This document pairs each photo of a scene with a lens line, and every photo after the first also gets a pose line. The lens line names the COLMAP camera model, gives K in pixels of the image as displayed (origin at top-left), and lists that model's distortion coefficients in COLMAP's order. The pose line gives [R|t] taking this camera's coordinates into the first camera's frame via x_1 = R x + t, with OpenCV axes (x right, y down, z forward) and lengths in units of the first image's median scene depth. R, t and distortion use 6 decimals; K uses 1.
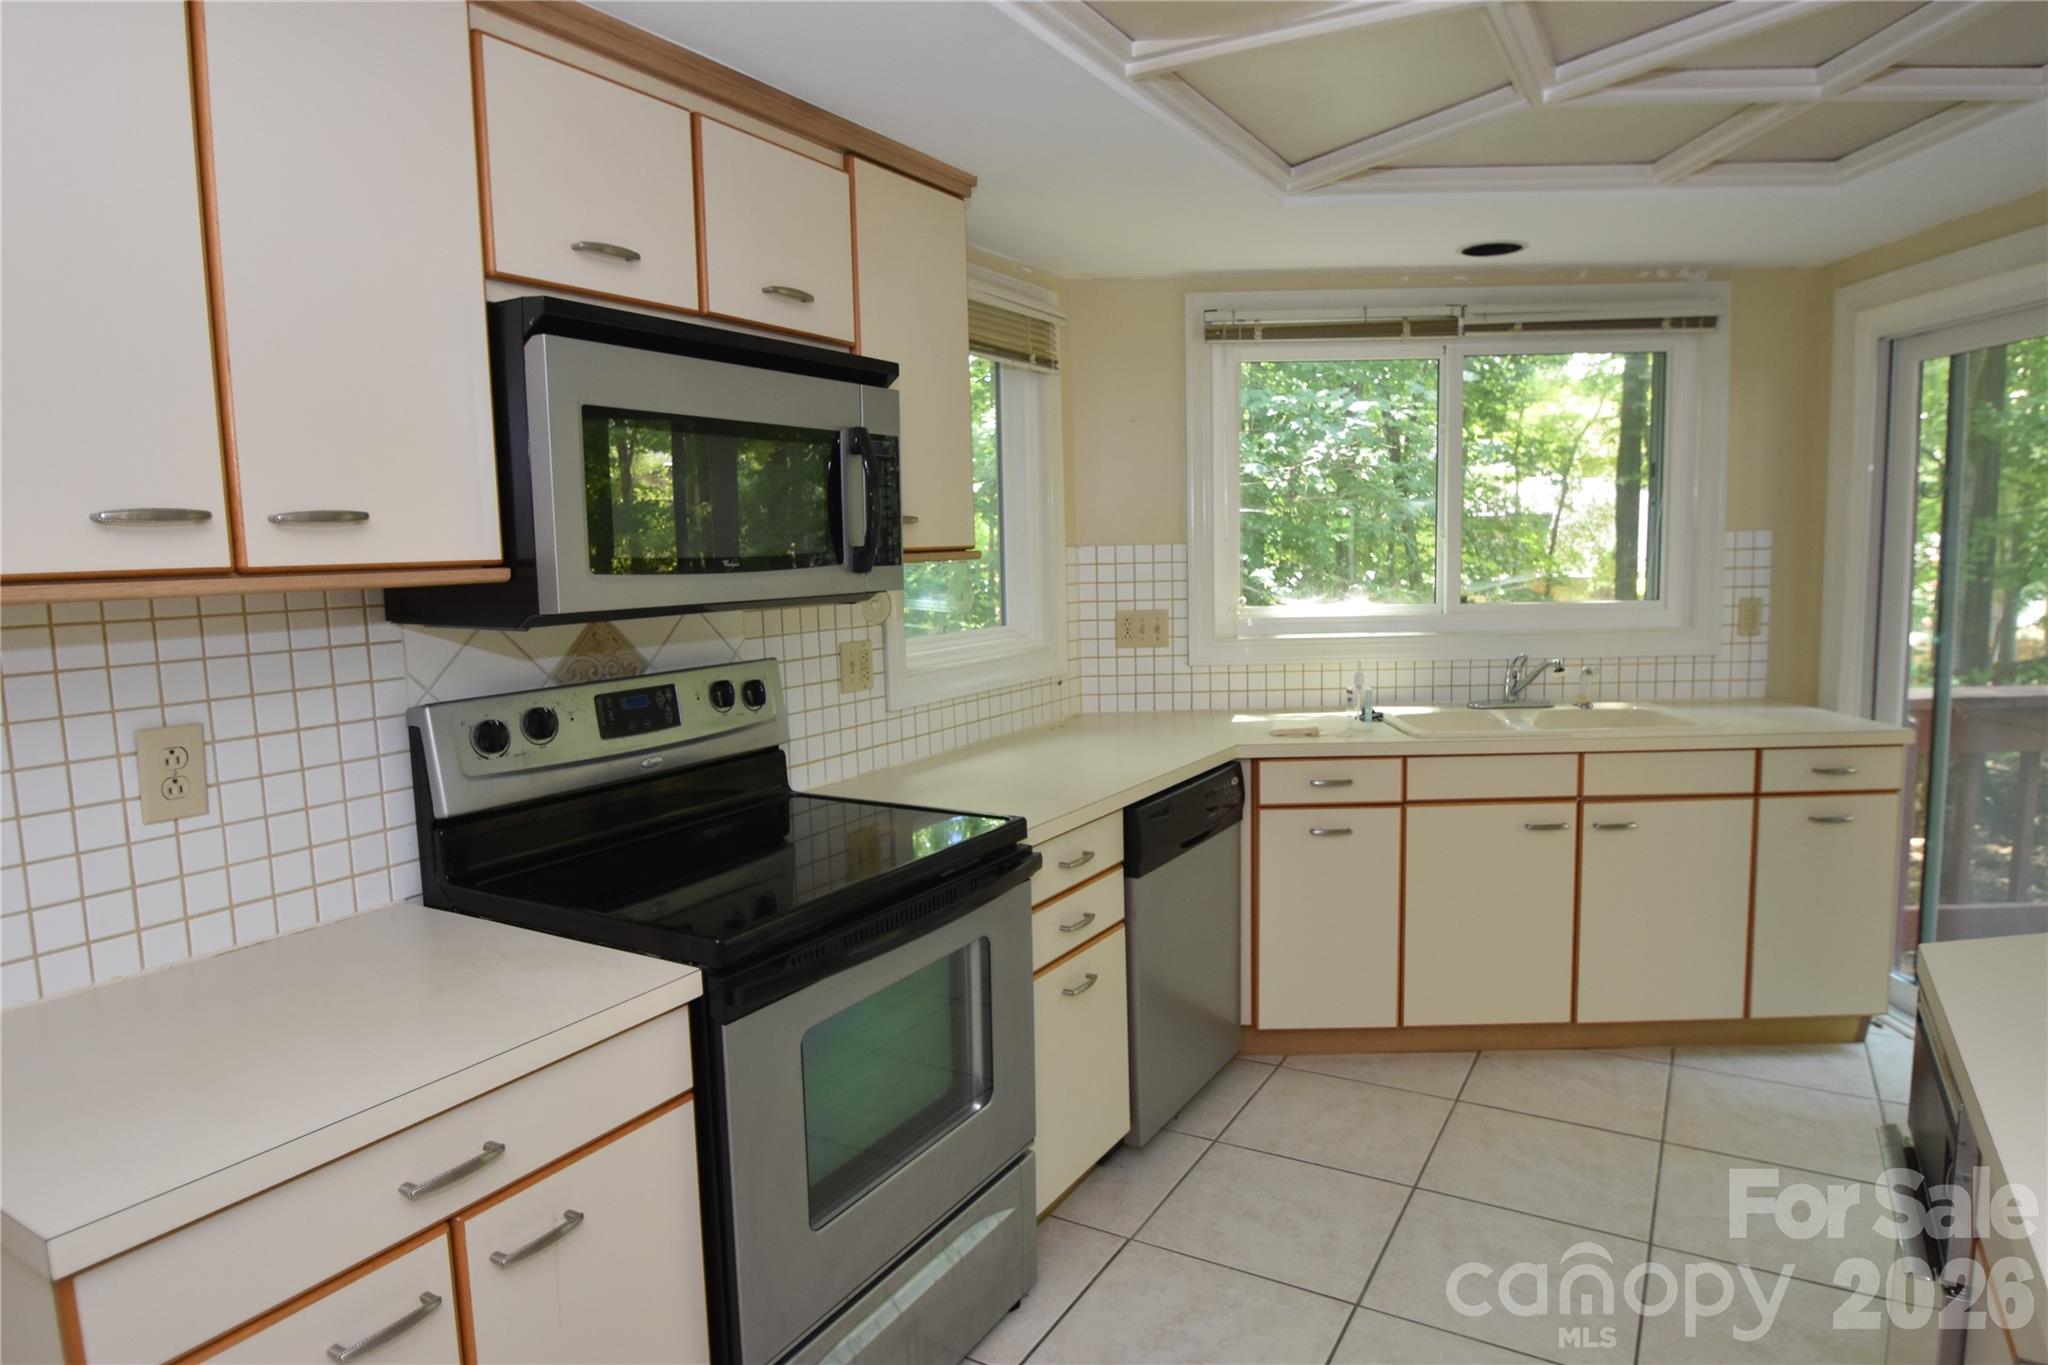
lens RADIAL K [[1209.9, 0, 1036.5], [0, 1209.9, 687.2], [0, 0, 1]] dist [-0.032784, 0.004566]
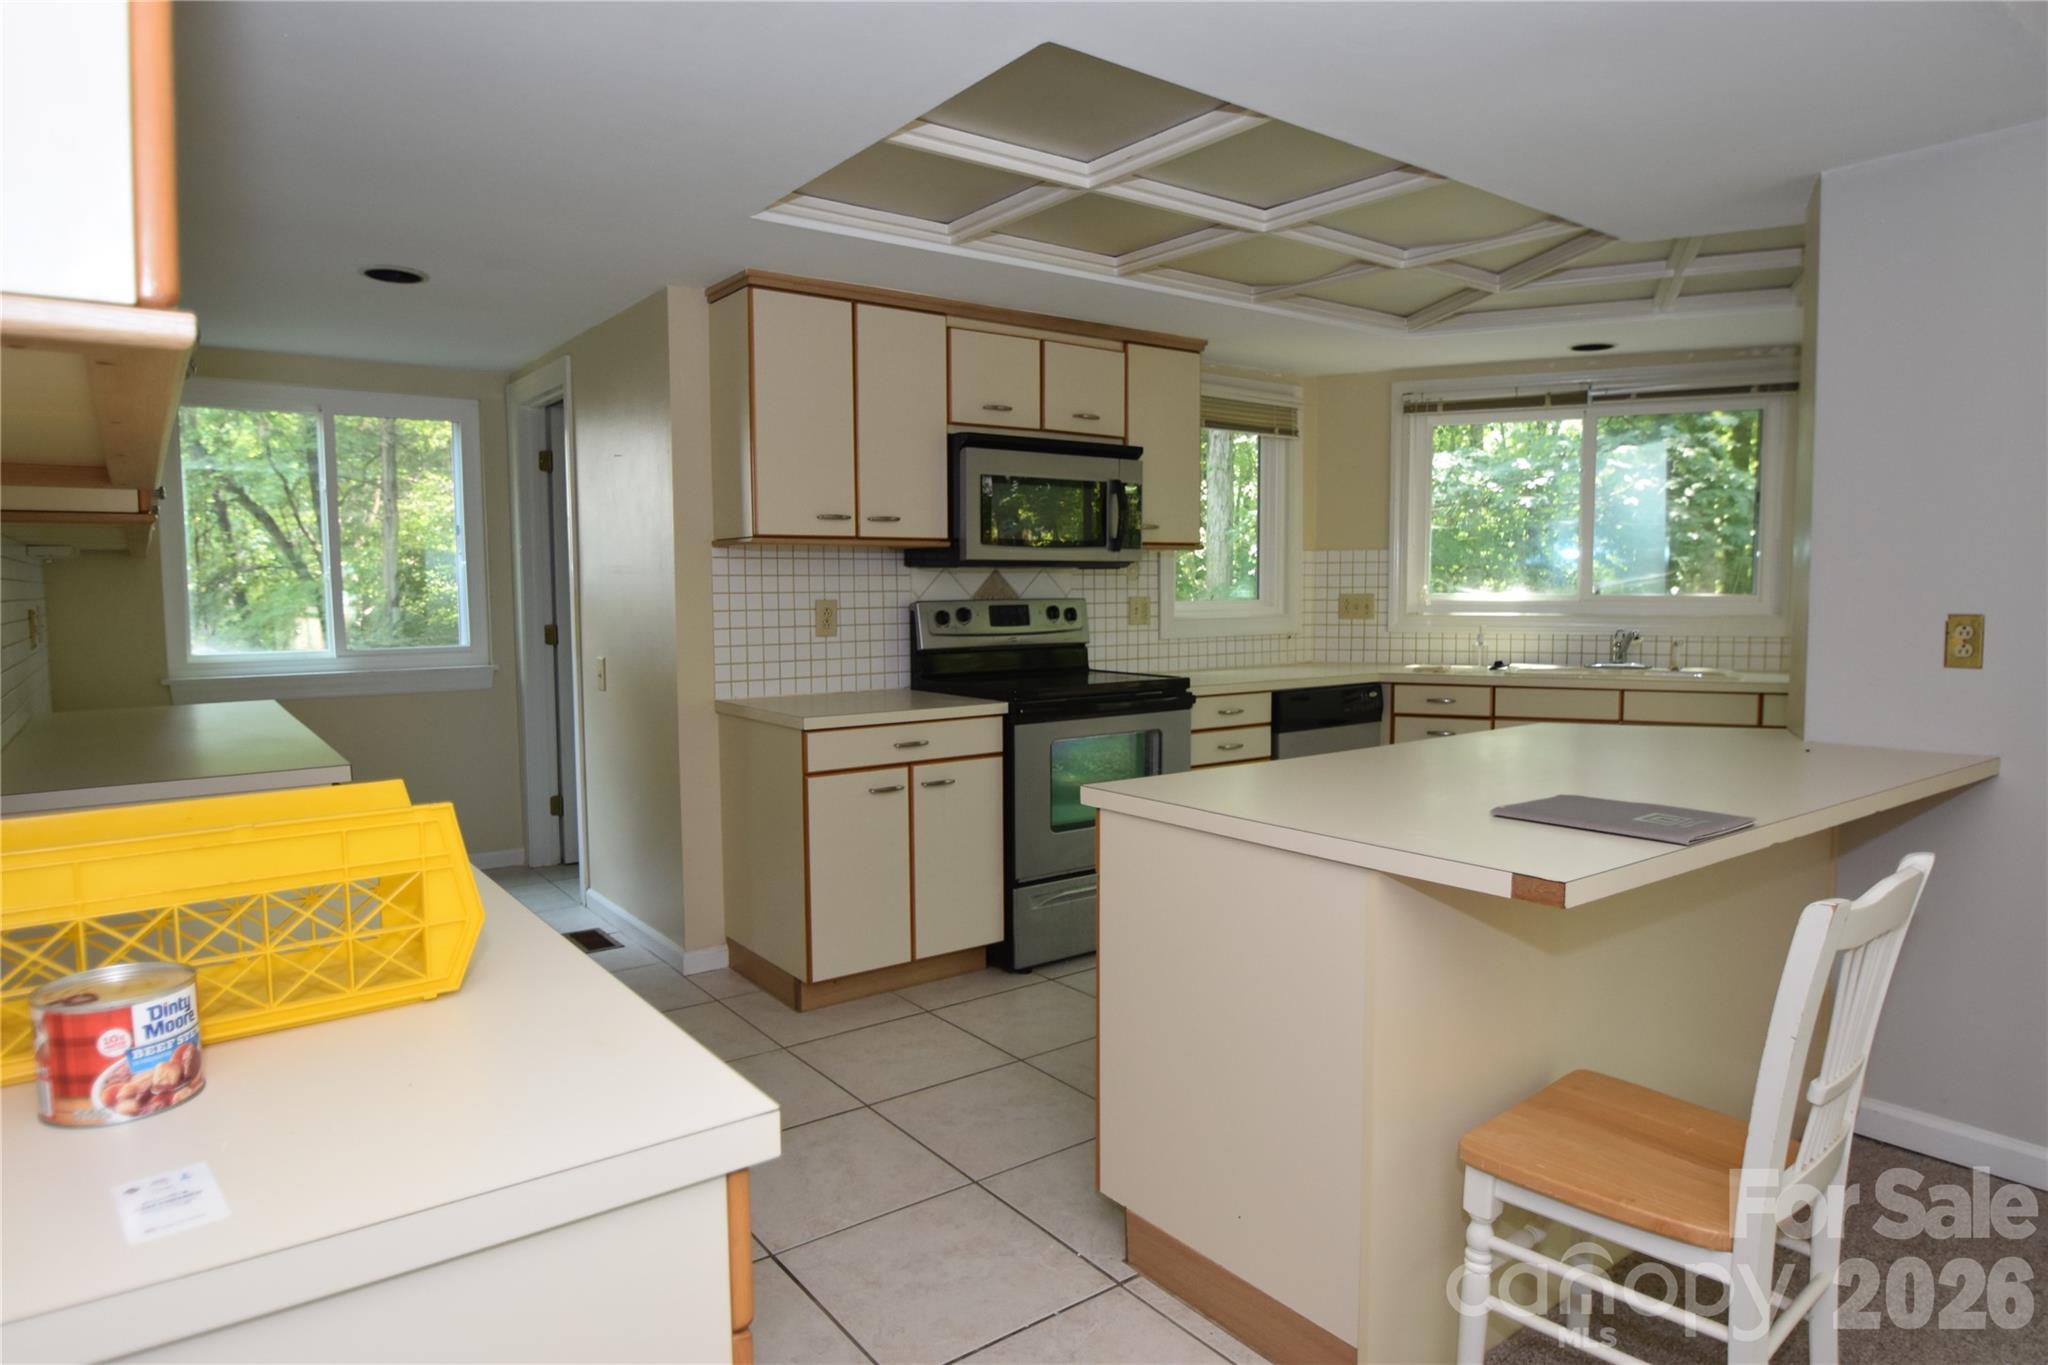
lens RADIAL K [[1209.9, 0, 1029.6], [0, 1209.9, 691.4], [0, 0, 1]] dist [-0.032784, 0.004566]
pose [[0.920527, 0.052299, -0.387162, 0.501176], [-0.061476, 0.998044, -0.011350, 0.165390], [0.385811, 0.034250, 0.921942, -0.883635]]
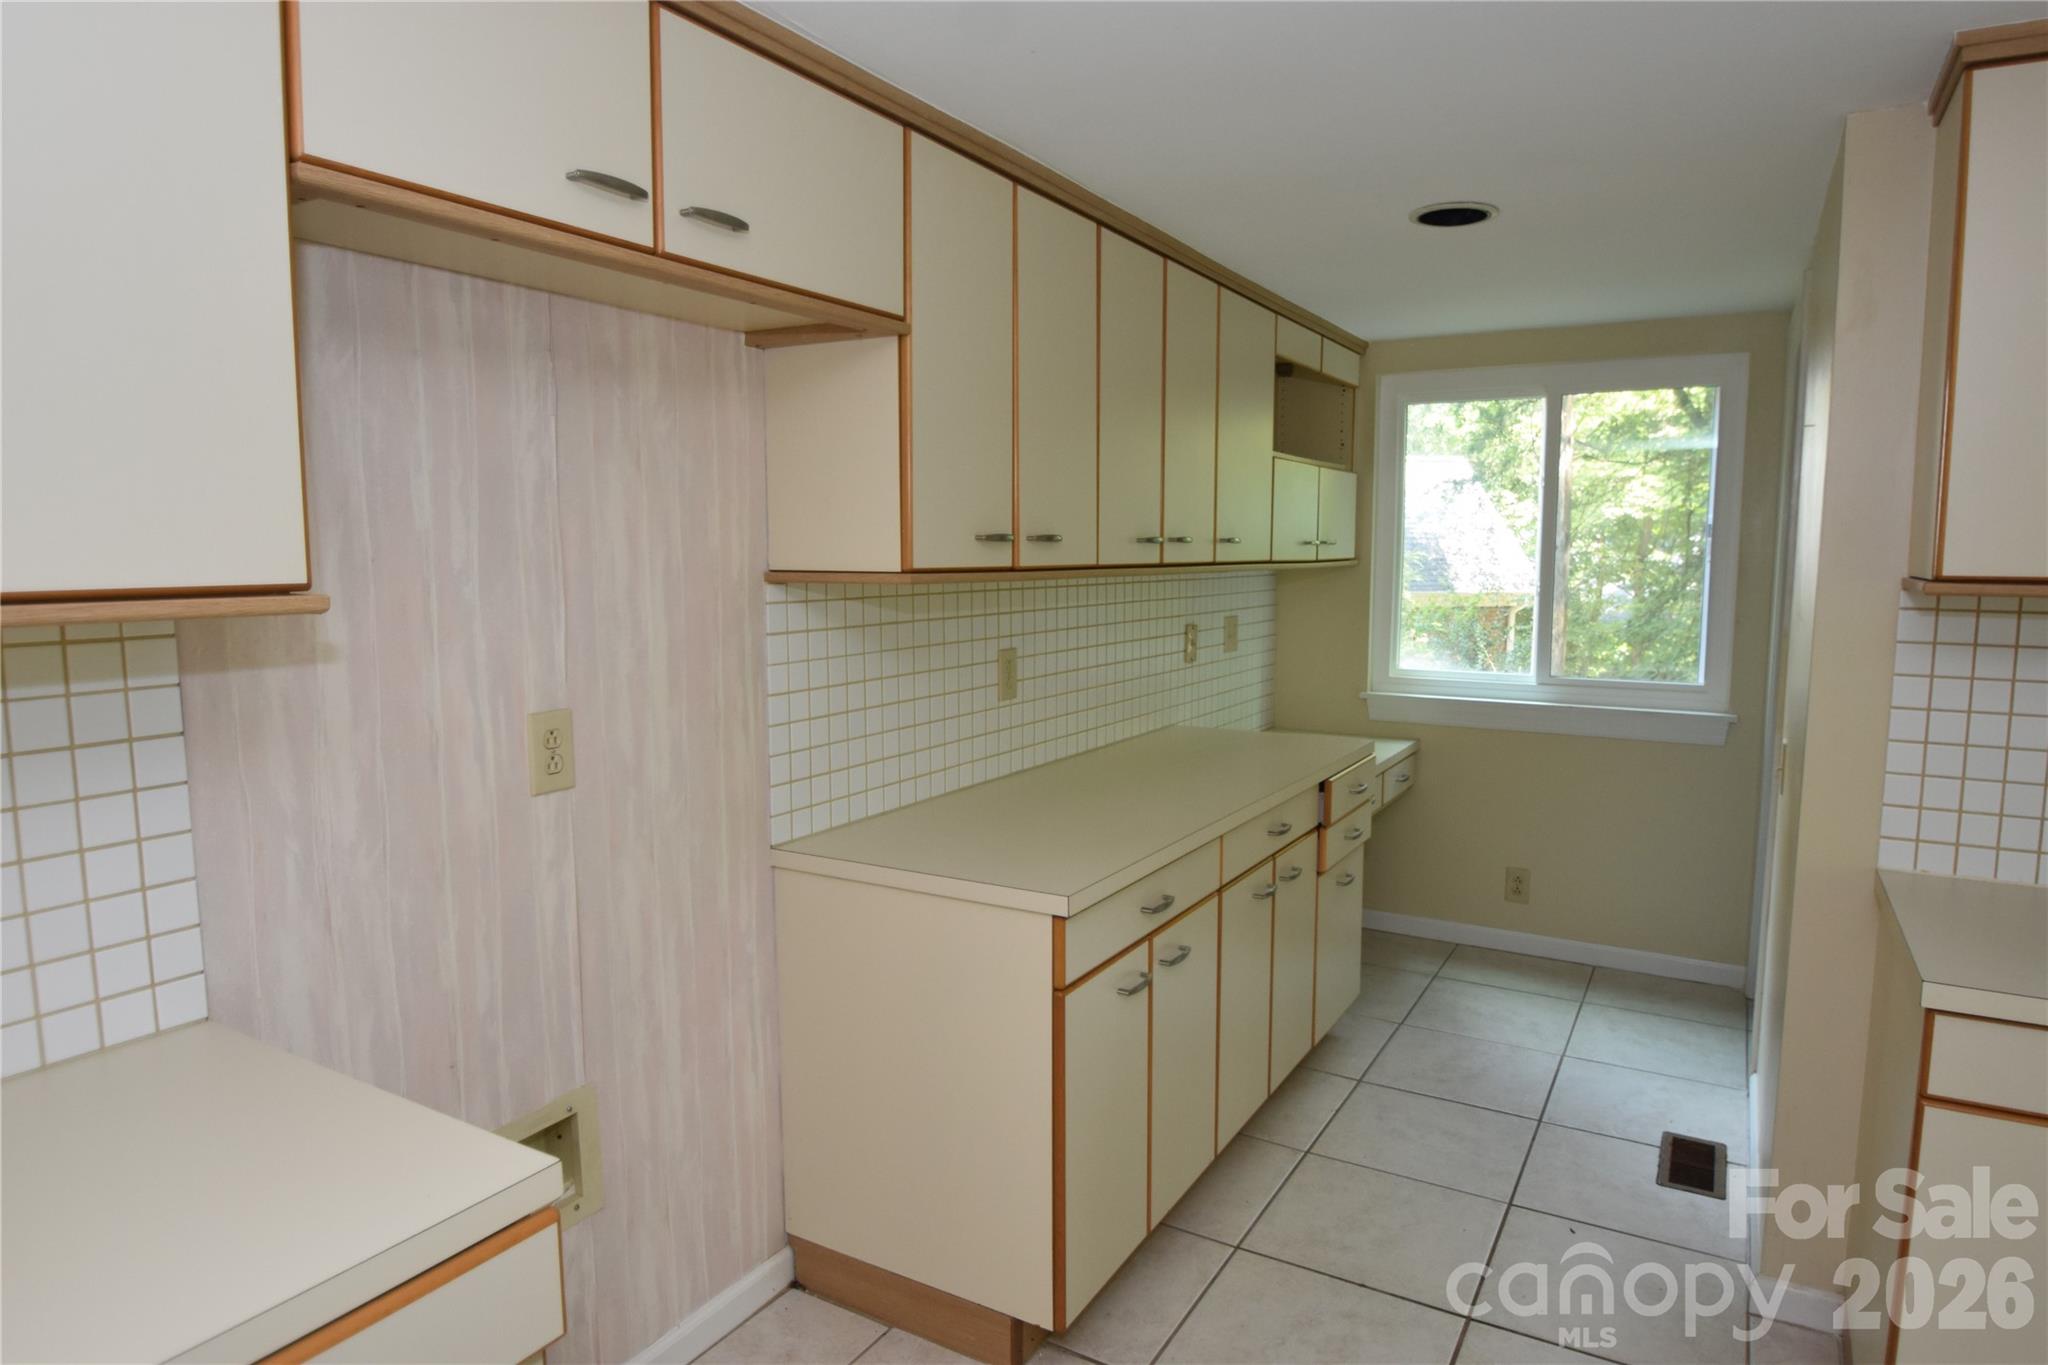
lens RADIAL K [[1209.9, 0, 1017.6], [0, 1209.9, 677.2], [0, 0, 1]] dist [-0.032784, 0.004566]
pose [[-0.013635, 0.129219, -0.991522, 0.327750], [-0.117312, 0.984560, 0.129925, -0.007681], [0.993002, 0.118088, 0.001735, -0.133057]]
